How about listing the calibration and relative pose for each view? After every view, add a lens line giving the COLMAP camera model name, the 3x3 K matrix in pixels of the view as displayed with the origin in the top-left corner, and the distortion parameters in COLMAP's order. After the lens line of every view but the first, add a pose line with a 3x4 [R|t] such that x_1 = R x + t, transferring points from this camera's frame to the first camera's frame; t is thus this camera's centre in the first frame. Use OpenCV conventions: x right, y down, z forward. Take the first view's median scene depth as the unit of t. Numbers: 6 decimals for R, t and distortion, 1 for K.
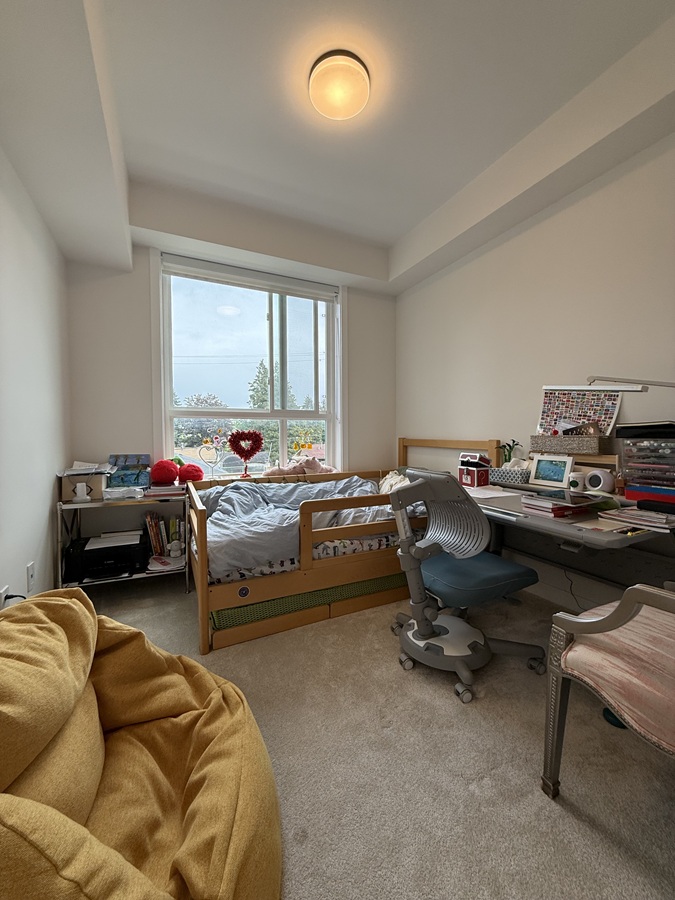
lens RADIAL K [[366.1, 0, 337.2], [0, 366.1, 451.6], [0, 0, 1]] dist [-0.000248, -0.000001]
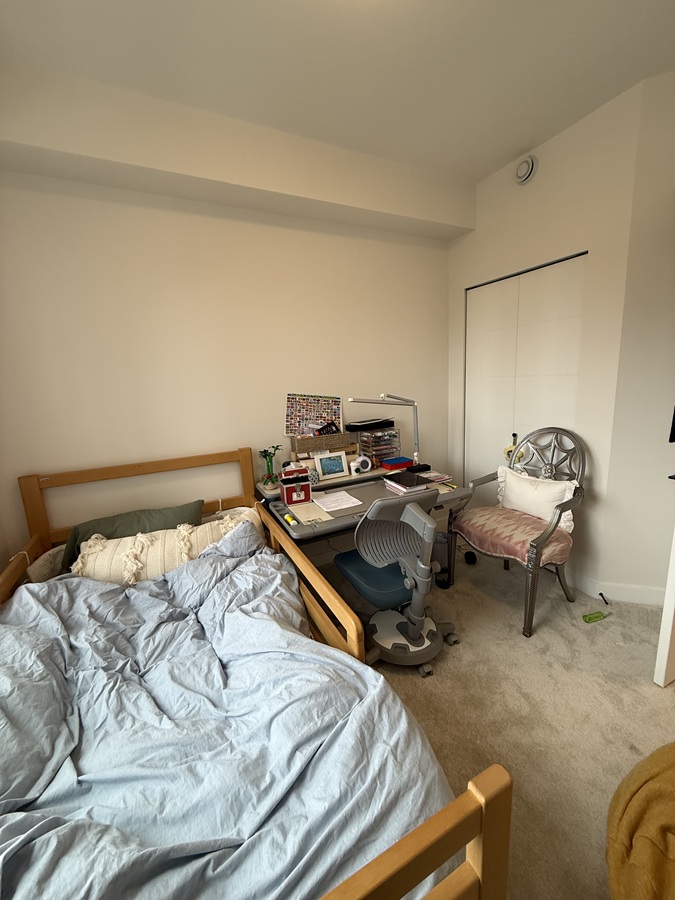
lens RADIAL K [[366.1, 0, 337.1], [0, 366.1, 450.4], [0, 0, 1]] dist [-0.000248, -0.000001]
pose [[-0.059256, -0.188521, 0.980280, -0.550784], [0.095932, 0.976385, 0.193571, -0.211649], [-0.993623, 0.105510, -0.039772, 0.950954]]
